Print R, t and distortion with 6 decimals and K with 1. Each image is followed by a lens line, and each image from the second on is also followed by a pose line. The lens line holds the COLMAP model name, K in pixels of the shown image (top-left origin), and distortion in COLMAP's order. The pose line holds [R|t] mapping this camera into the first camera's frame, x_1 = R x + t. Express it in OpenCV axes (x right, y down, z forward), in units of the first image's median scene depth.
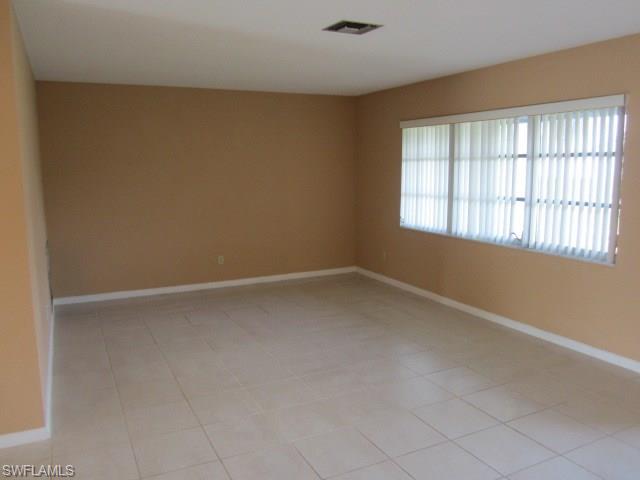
lens RADIAL K [[522.6, 0, 322.9], [0, 522.6, 240.6], [0, 0, 1]] dist [-0.040236, 0.011684]
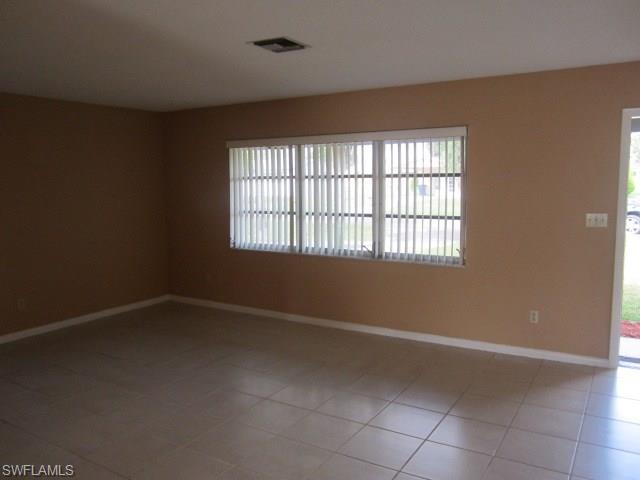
lens RADIAL K [[519.3, 0, 319.4], [0, 519.3, 220.2], [0, 0, 1]] dist [-0.046592, 0.000449]
pose [[0.855006, -0.034853, 0.517446, -0.268050], [0.075728, 0.995436, -0.058080, -0.011709], [-0.513060, 0.088844, 0.853742, 0.106618]]
